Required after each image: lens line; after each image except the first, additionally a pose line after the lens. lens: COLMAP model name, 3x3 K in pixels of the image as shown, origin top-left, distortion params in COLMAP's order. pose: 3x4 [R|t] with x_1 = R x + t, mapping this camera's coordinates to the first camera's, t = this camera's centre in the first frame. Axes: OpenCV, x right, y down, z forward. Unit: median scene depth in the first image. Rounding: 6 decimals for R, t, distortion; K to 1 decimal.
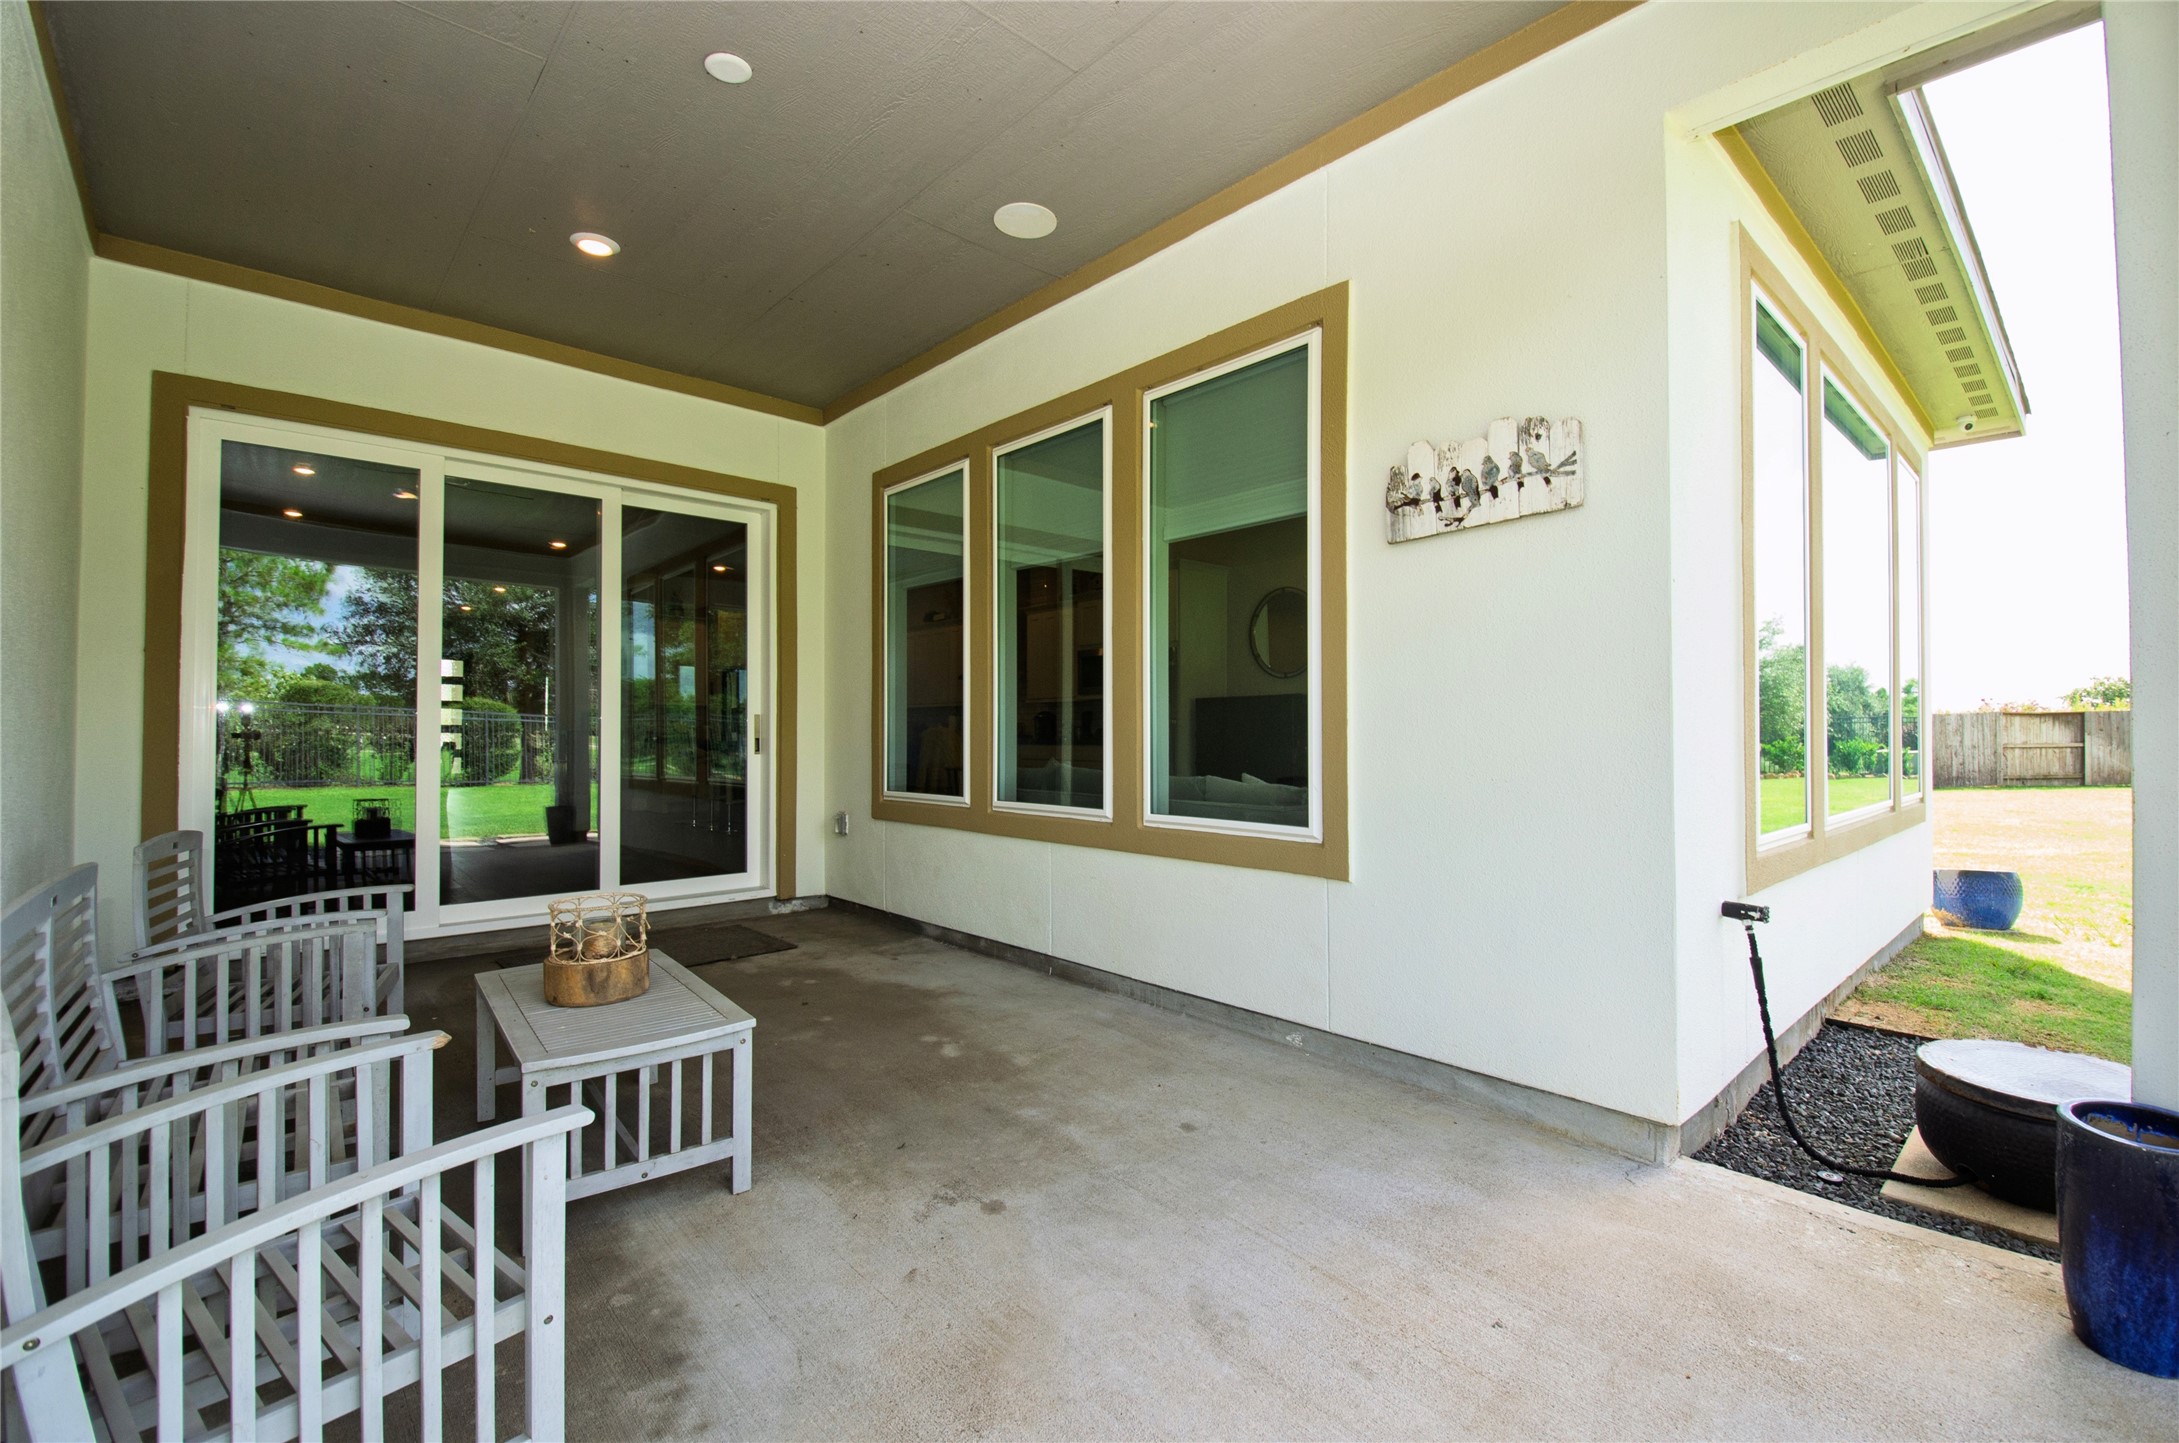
lens RADIAL K [[948.5, 0, 1126.8], [0, 948.5, 718.8], [0, 0, 1]] dist [0.013110, -0.020902]
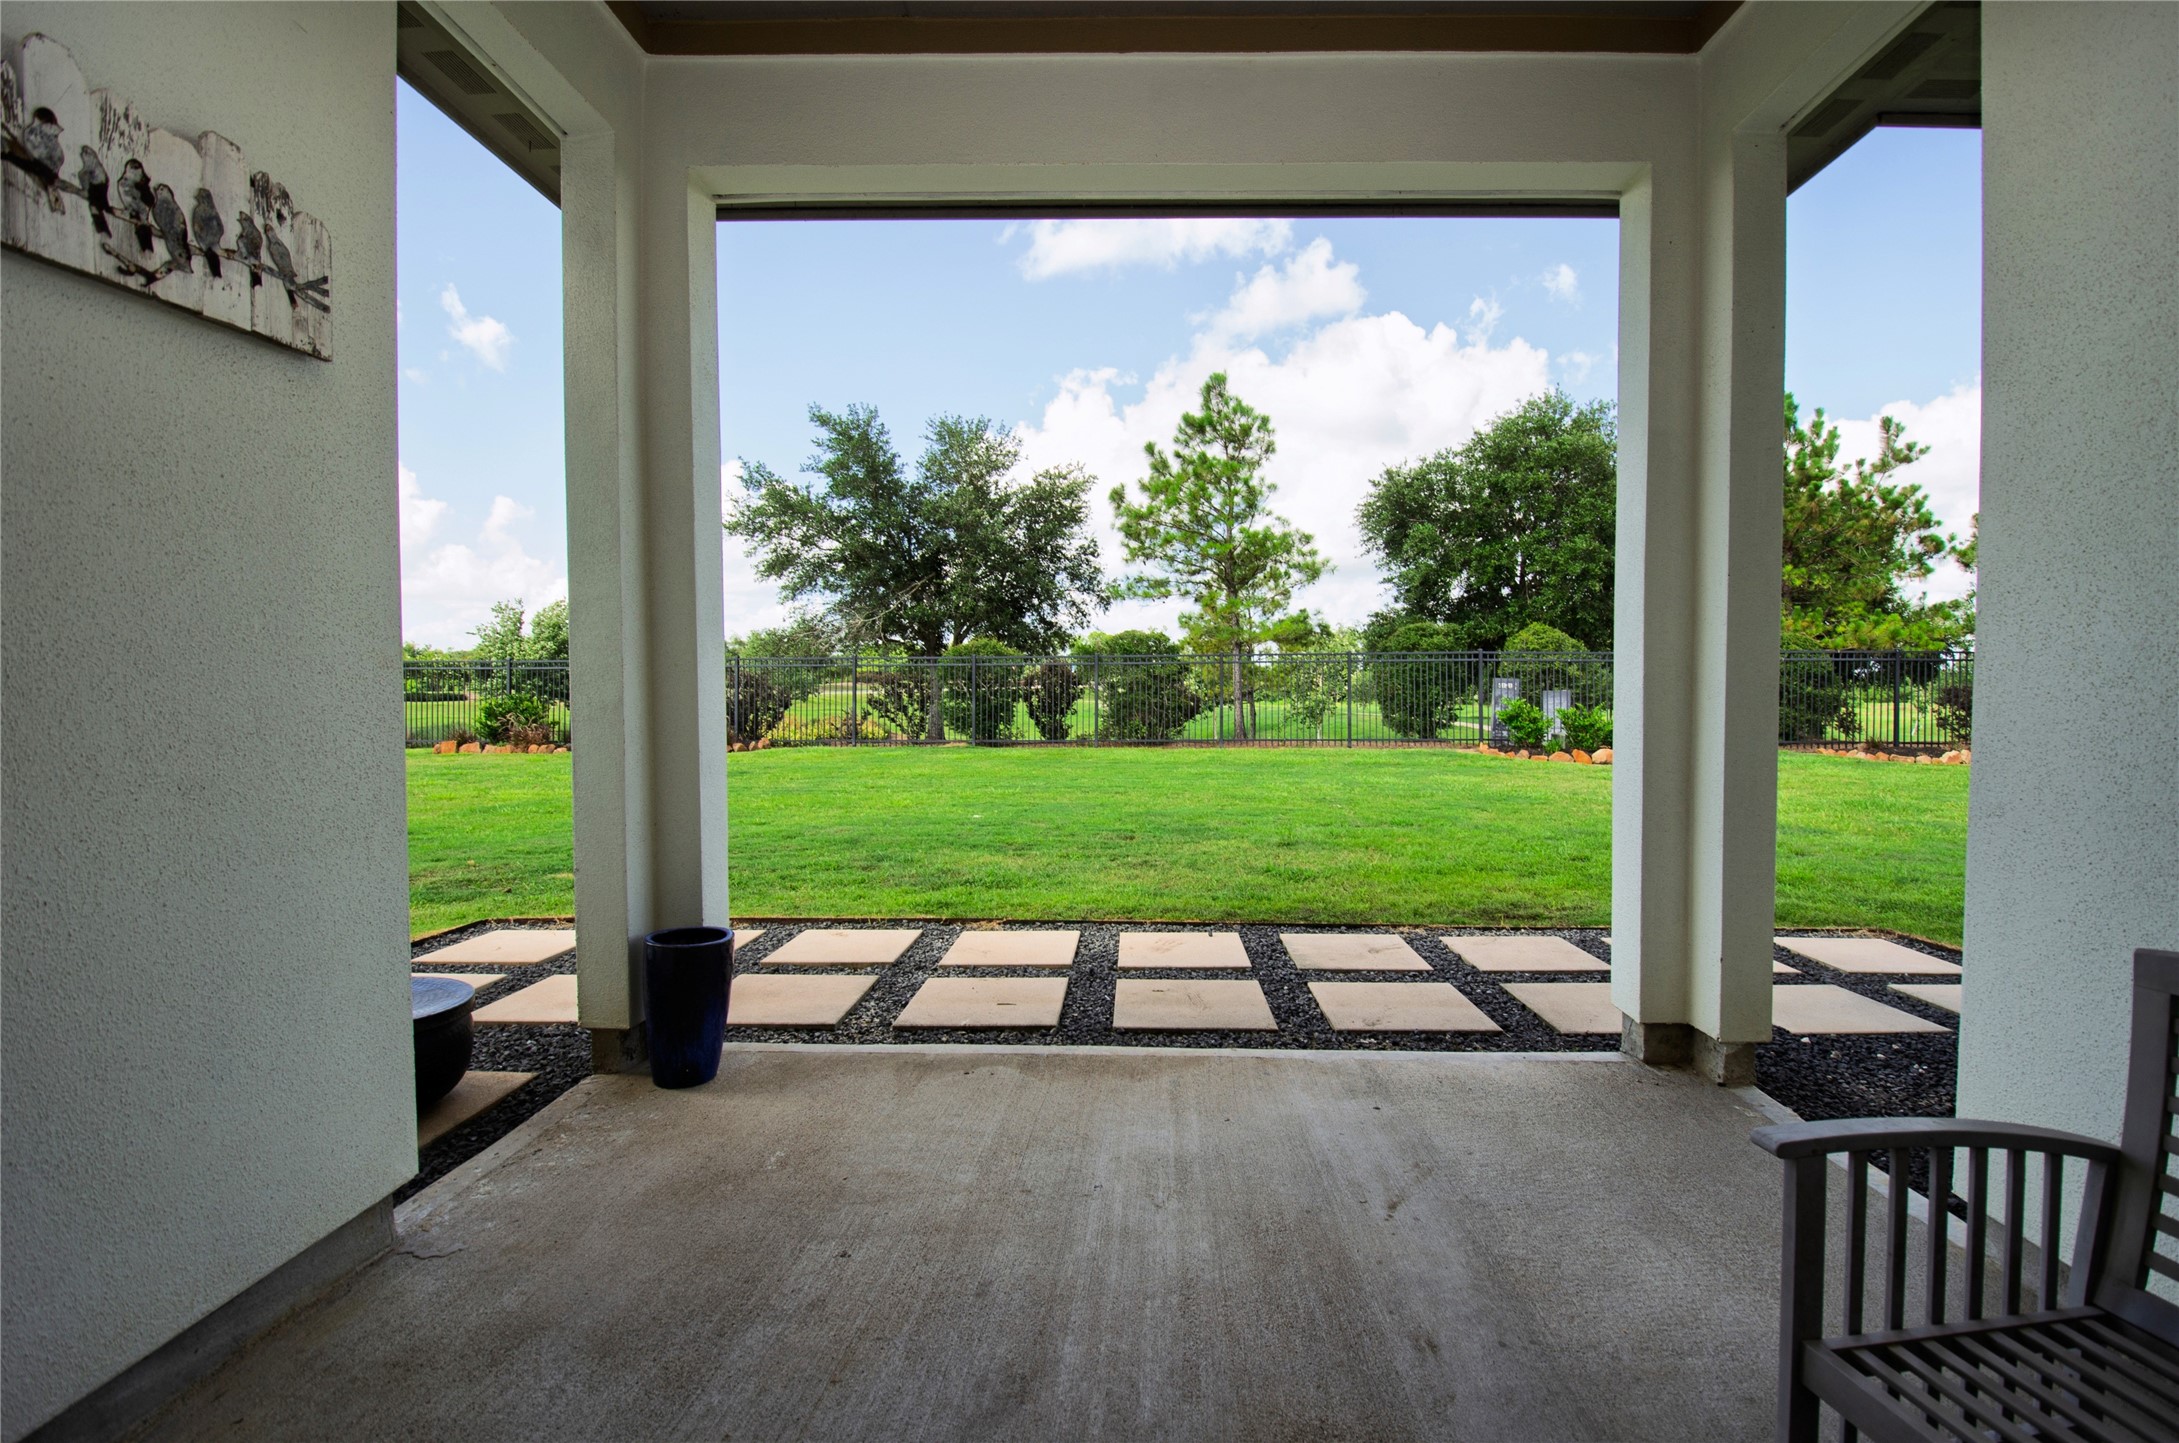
lens RADIAL K [[948.5, 0, 1126.8], [0, 948.5, 718.8], [0, 0, 1]] dist [0.013110, -0.020902]
pose [[-0.732123, -0.024610, 0.680728, -0.373124], [-0.013709, 0.999677, 0.021396, 0.004789], [-0.681035, 0.006333, -0.732224, 1.045616]]
